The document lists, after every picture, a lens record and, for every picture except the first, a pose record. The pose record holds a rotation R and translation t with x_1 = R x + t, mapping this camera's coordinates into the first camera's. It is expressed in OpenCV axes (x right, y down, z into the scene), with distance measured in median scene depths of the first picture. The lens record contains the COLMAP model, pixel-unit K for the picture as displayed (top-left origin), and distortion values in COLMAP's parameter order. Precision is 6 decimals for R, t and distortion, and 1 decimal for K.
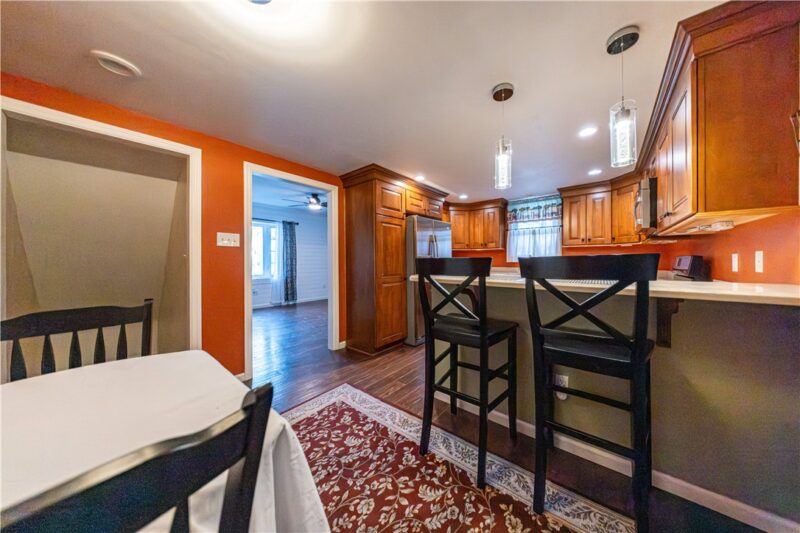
lens RADIAL K [[238.3, 0, 406.4], [0, 238.3, 260.8], [0, 0, 1]] dist [-0.000373, -0.000021]
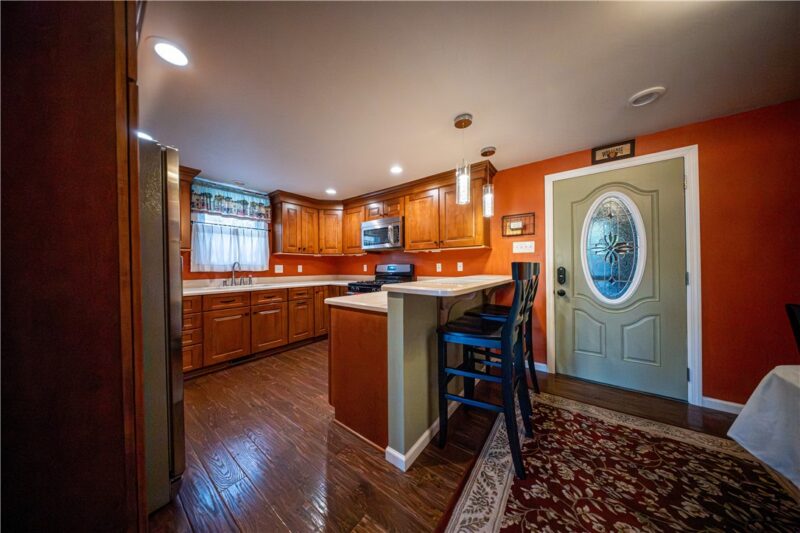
lens RADIAL K [[238.3, 0, 407.6], [0, 238.3, 266.4], [0, 0, 1]] dist [-0.000373, -0.000021]
pose [[-0.069152, 0.003565, 0.997600, -0.379290], [0.011599, 0.999929, -0.002769, -0.000974], [-0.997539, 0.011380, -0.069188, 0.697313]]
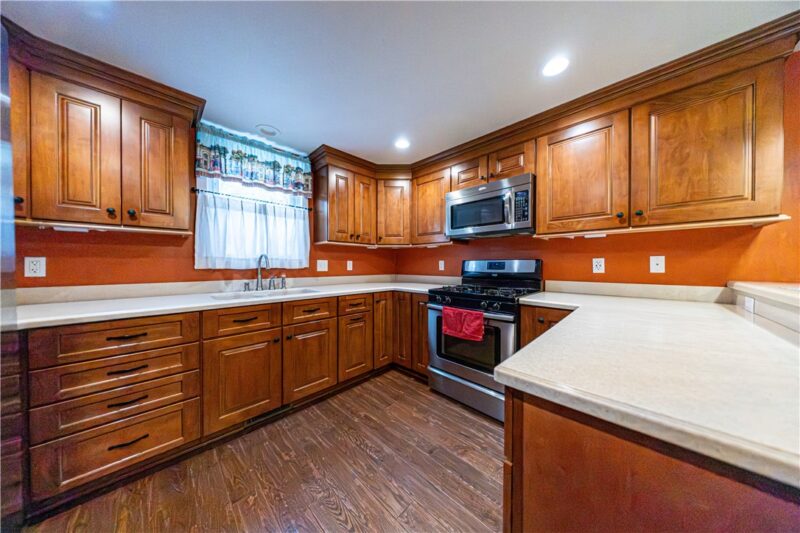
lens RADIAL K [[238.3, 0, 404.3], [0, 238.3, 266.7], [0, 0, 1]] dist [-0.000373, -0.000021]
pose [[0.064804, -0.007027, 0.997873, 0.059231], [0.002605, 0.999973, 0.006872, -0.000557], [-0.997895, 0.002154, 0.064820, 0.925793]]
